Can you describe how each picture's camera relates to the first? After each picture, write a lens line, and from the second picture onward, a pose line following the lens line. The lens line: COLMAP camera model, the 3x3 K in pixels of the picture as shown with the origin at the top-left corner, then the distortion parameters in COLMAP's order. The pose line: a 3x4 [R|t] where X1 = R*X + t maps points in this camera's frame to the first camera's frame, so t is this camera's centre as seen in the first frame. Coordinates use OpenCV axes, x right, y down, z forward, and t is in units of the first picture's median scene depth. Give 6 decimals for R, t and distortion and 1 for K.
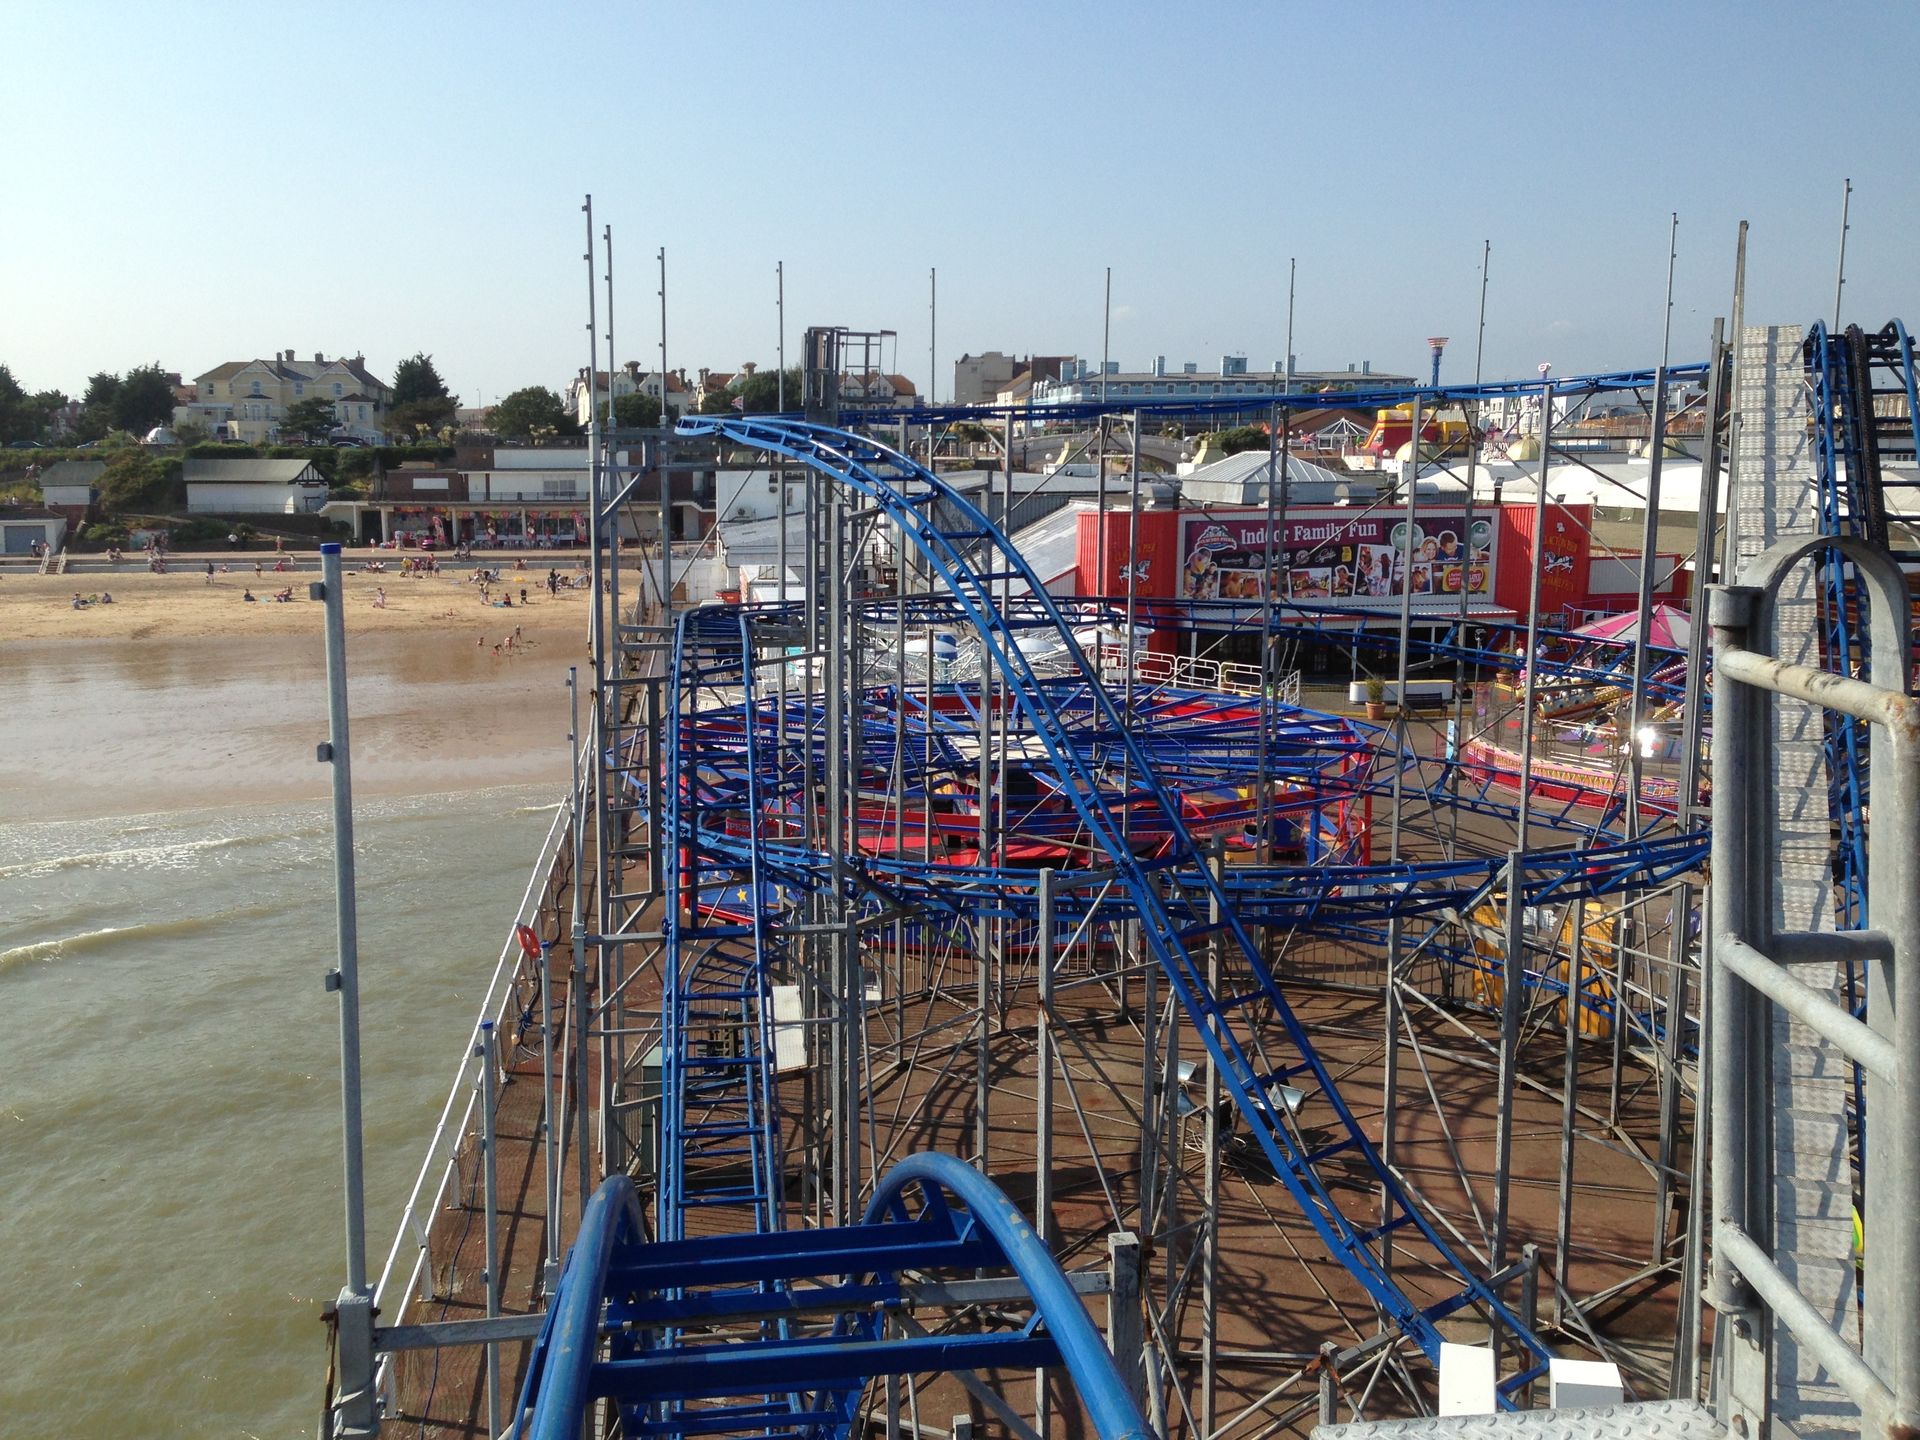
lens RADIAL K [[1805.2, 0, 955.8], [0, 1805.2, 714.9], [0, 0, 1]] dist [0.119941, 0.000000]
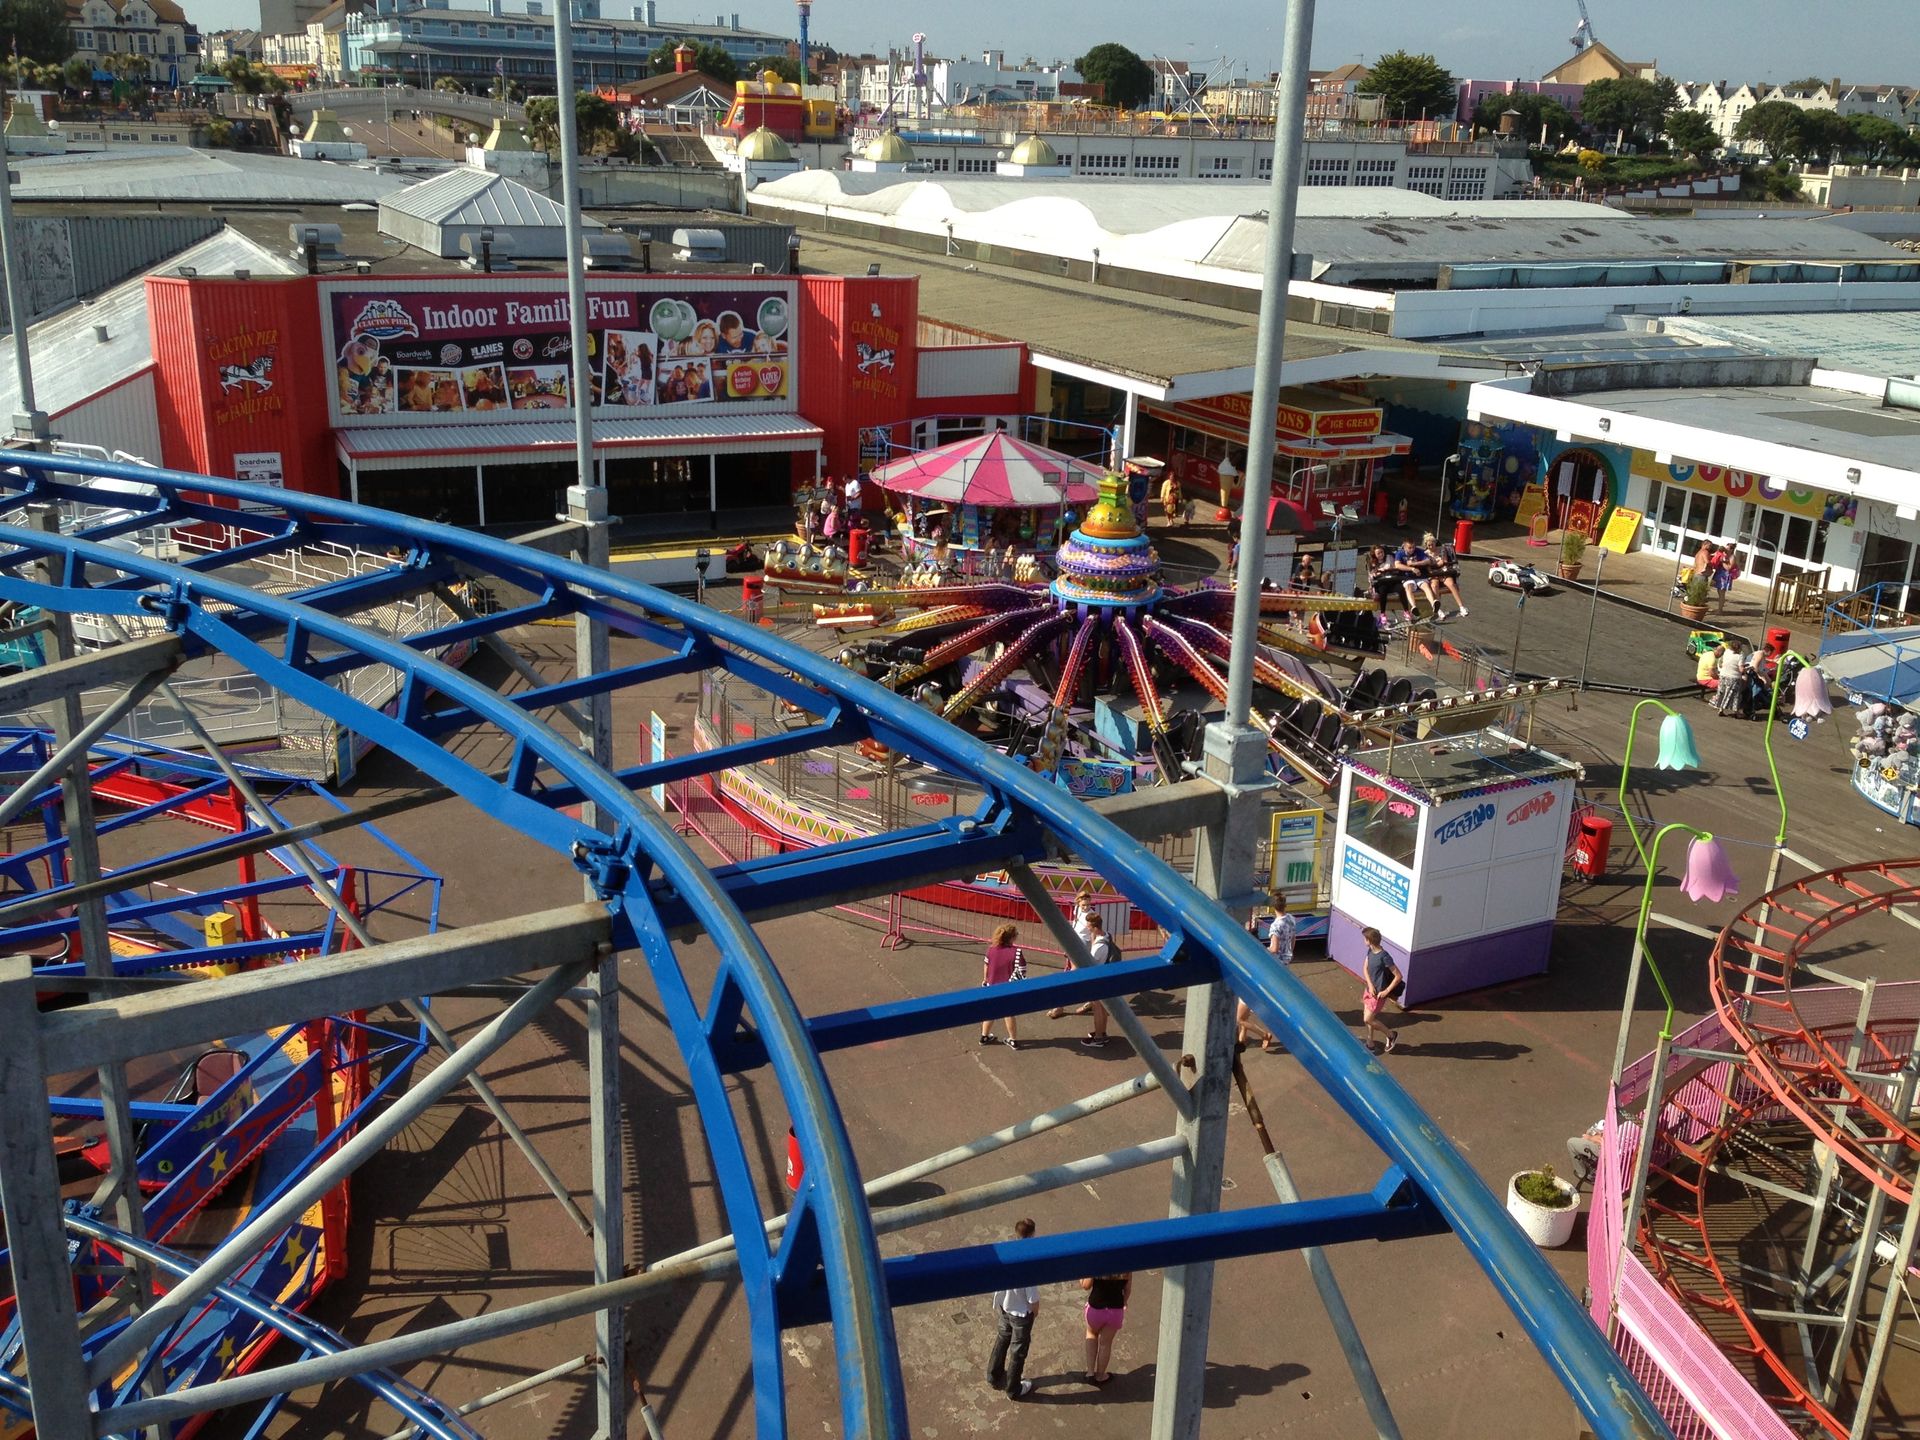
lens RADIAL K [[1805.2, 0, 960.4], [0, 1805.2, 725.3], [0, 0, 1]] dist [0.119941, 0.000000]
pose [[0.951113, -0.074274, 0.299780, 0.130422], [0.018099, 0.982388, 0.185973, -0.072383], [-0.308313, -0.171456, 0.935706, 0.279770]]
